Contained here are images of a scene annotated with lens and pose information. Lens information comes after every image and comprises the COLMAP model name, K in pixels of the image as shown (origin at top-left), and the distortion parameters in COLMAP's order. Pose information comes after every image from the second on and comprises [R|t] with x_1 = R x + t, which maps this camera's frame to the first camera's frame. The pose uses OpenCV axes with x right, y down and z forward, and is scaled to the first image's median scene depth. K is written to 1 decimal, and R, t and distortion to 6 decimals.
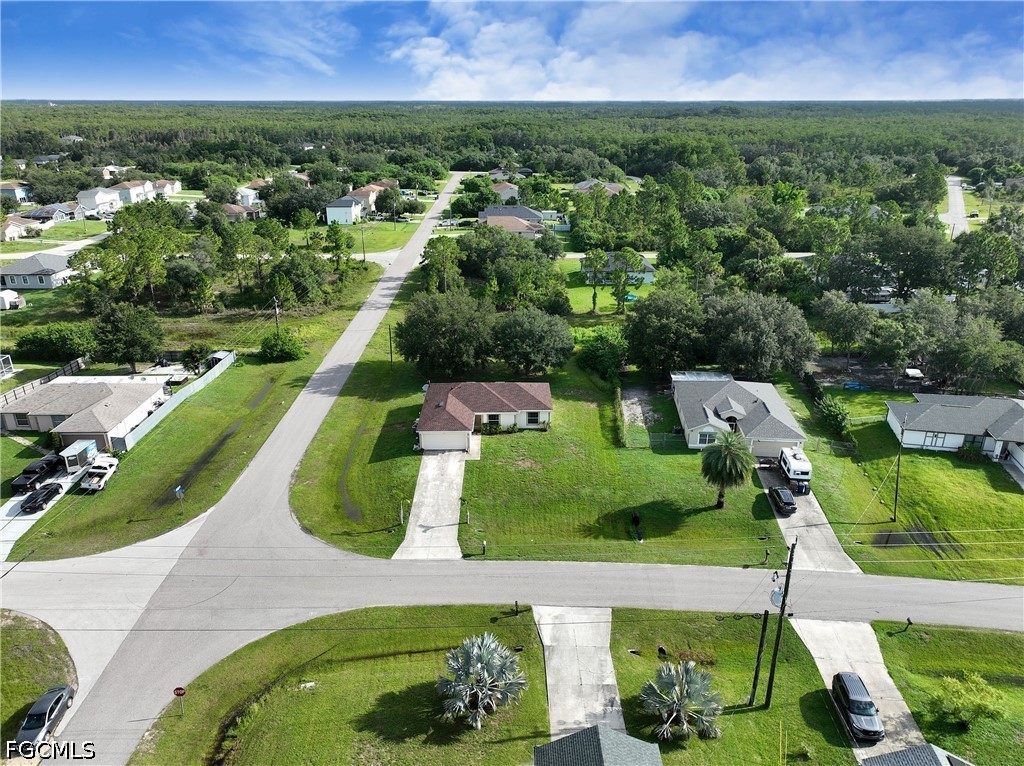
lens RADIAL K [[712.5, 0, 512.0], [0, 712.5, 383.0], [0, 0, 1]] dist [0.002823, 0.010211]
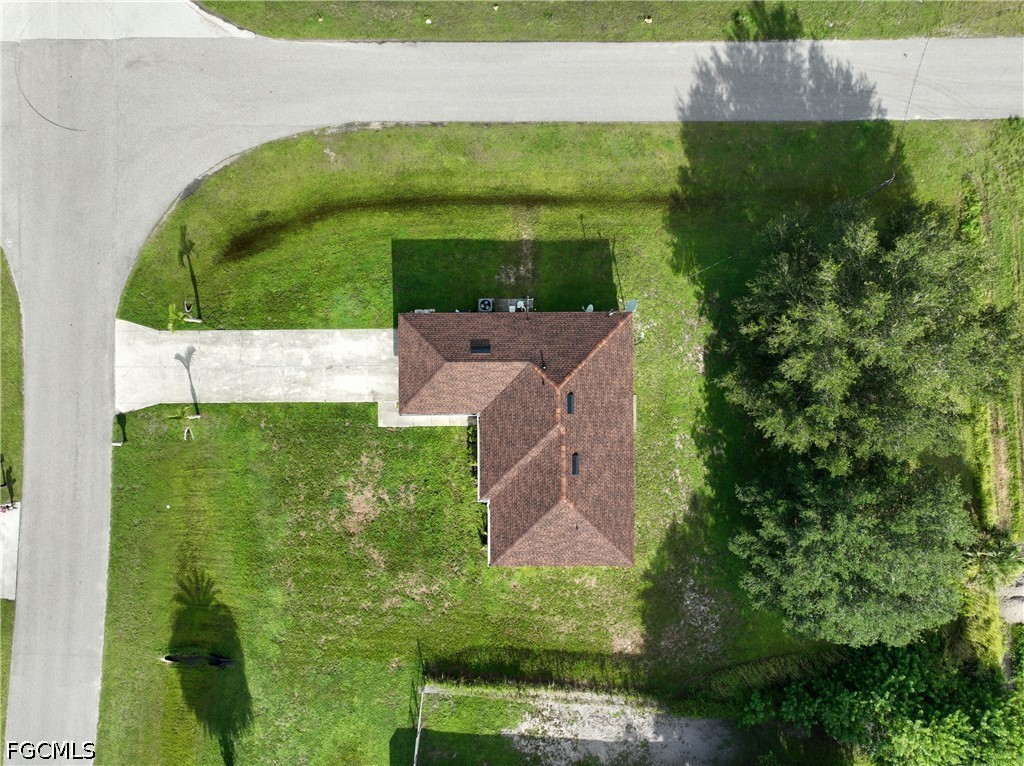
lens RADIAL K [[712.5, 0, 512.0], [0, 712.5, 383.0], [0, 0, 1]] dist [0.002823, 0.010211]
pose [[-0.001251, 0.999885, -0.015128, -0.067468], [-0.362669, 0.013645, 0.931818, -0.453037], [0.931917, 0.006652, 0.362610, 0.825440]]
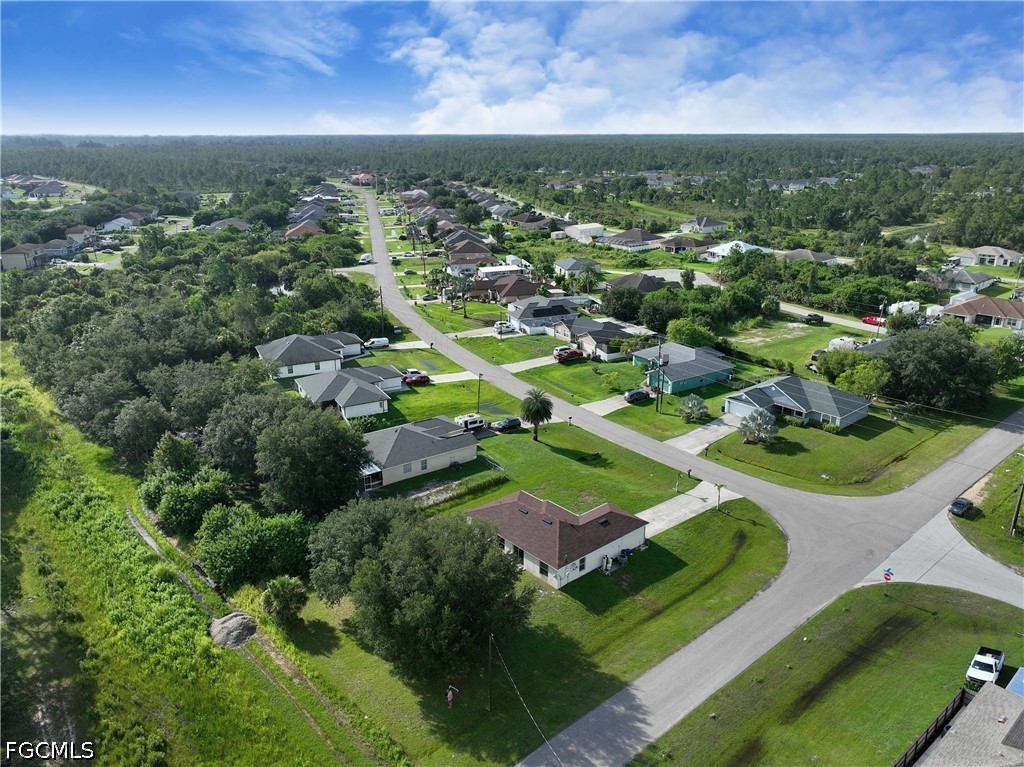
lens RADIAL K [[712.5, 0, 512.0], [0, 712.5, 383.5], [0, 0, 1]] dist [0.002823, 0.010211]
pose [[-0.643490, -0.241170, 0.726469, -0.654255], [0.279443, 0.809550, 0.516276, -0.629166], [-0.712623, 0.535225, -0.453544, 1.400034]]
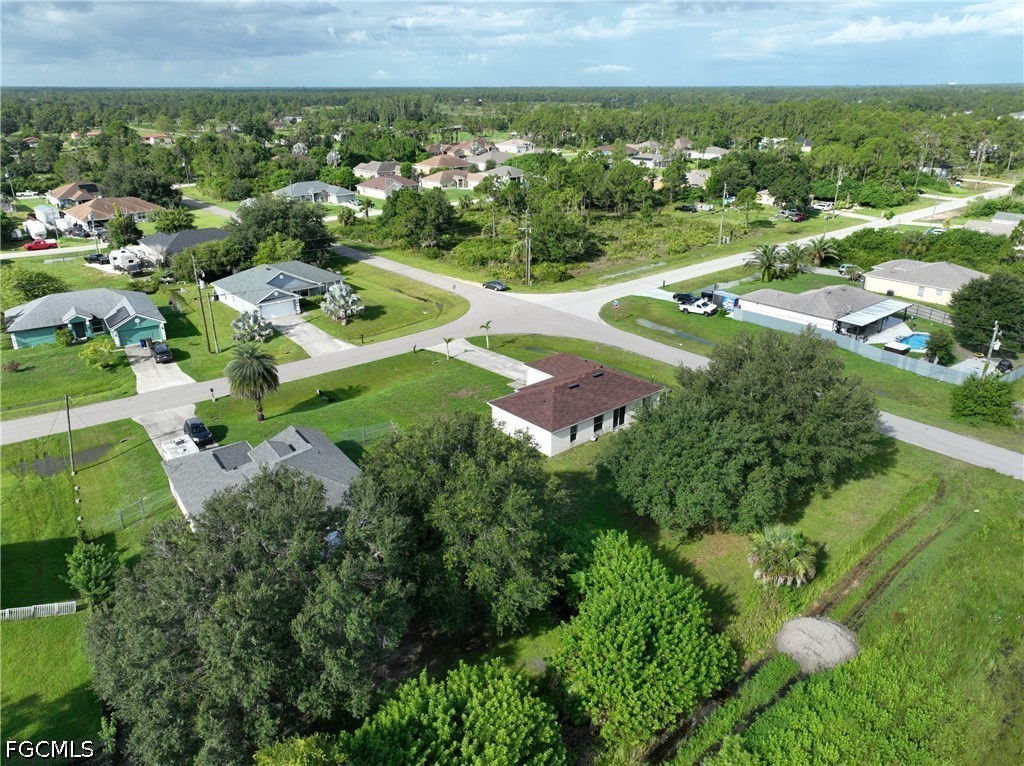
lens RADIAL K [[712.5, 0, 512.0], [0, 712.5, 383.0], [0, 0, 1]] dist [0.002823, 0.010211]
pose [[-0.765167, 0.240834, -0.597091, 0.500846], [-0.227734, 0.766207, 0.600886, -0.455342], [0.602209, 0.595756, -0.531431, 1.421897]]
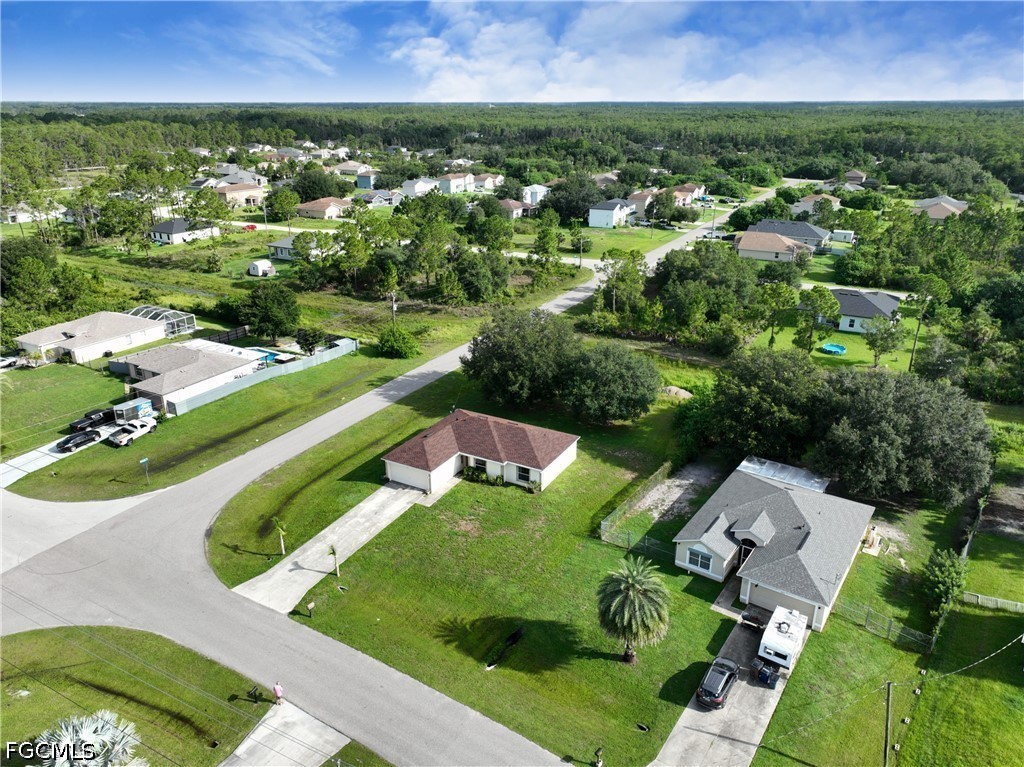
lens RADIAL K [[712.5, 0, 512.0], [0, 712.5, 383.5], [0, 0, 1]] dist [0.002823, 0.010211]
pose [[0.868649, 0.181721, -0.460898, 0.391215], [-0.181804, 0.982320, 0.044660, -0.092484], [0.460865, 0.044999, 0.886329, 0.244304]]
